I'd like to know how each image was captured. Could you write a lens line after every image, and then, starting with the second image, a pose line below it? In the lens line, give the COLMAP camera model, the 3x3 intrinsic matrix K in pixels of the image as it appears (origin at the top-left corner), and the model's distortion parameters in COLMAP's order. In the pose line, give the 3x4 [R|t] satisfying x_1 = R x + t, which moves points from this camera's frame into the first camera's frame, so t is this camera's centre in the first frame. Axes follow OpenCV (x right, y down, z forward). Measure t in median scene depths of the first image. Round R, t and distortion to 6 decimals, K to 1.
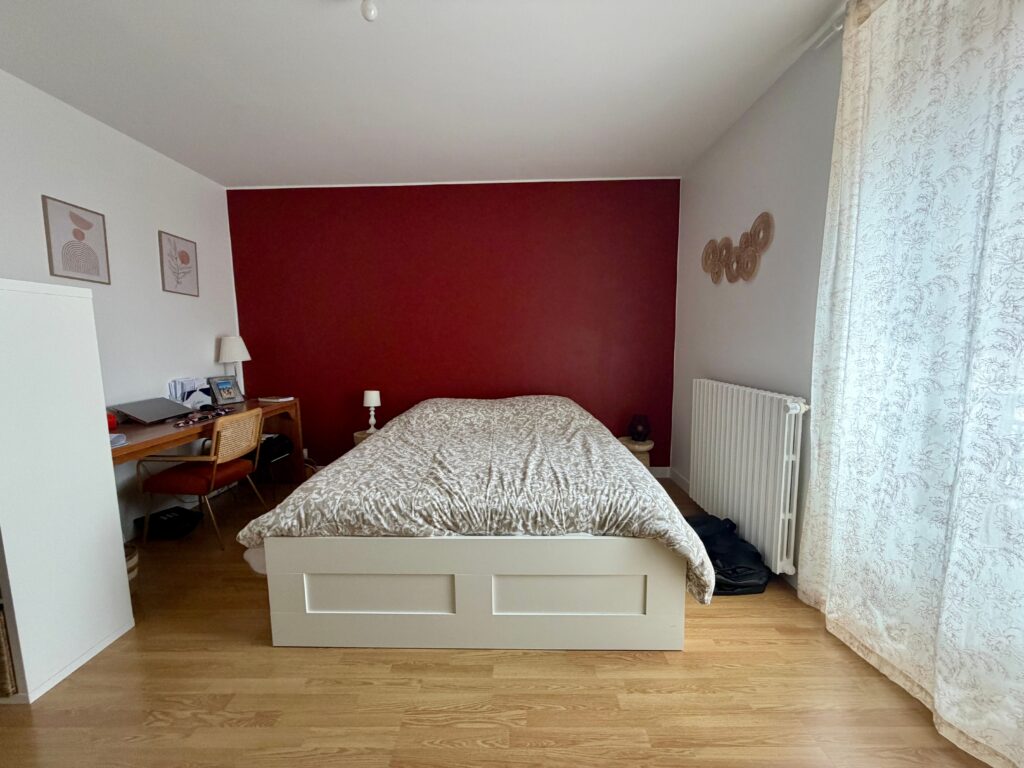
lens RADIAL K [[403.7, 0, 509.2], [0, 403.7, 386.1], [0, 0, 1]] dist [-0.000385, -0.000147]
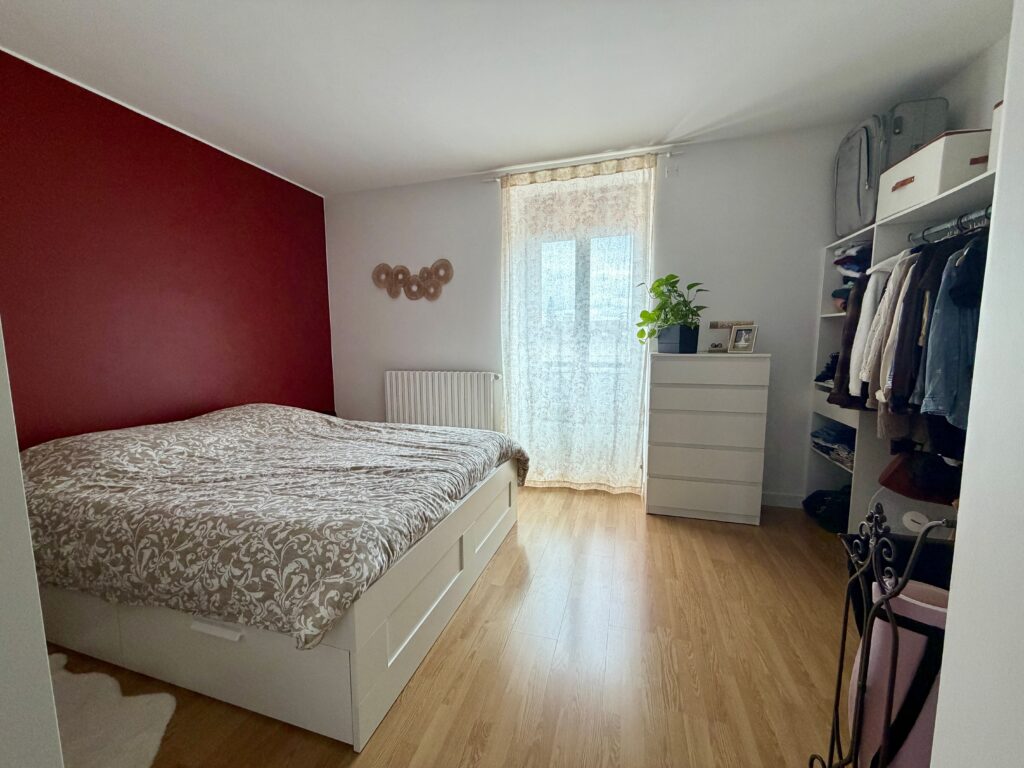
lens RADIAL K [[403.7, 0, 510.2], [0, 403.7, 384.5], [0, 0, 1]] dist [-0.000385, -0.000147]
pose [[0.271293, -0.087252, 0.958534, -1.004385], [0.112767, 0.991905, 0.058373, -0.011327], [-0.955868, 0.092255, 0.278936, 0.435779]]
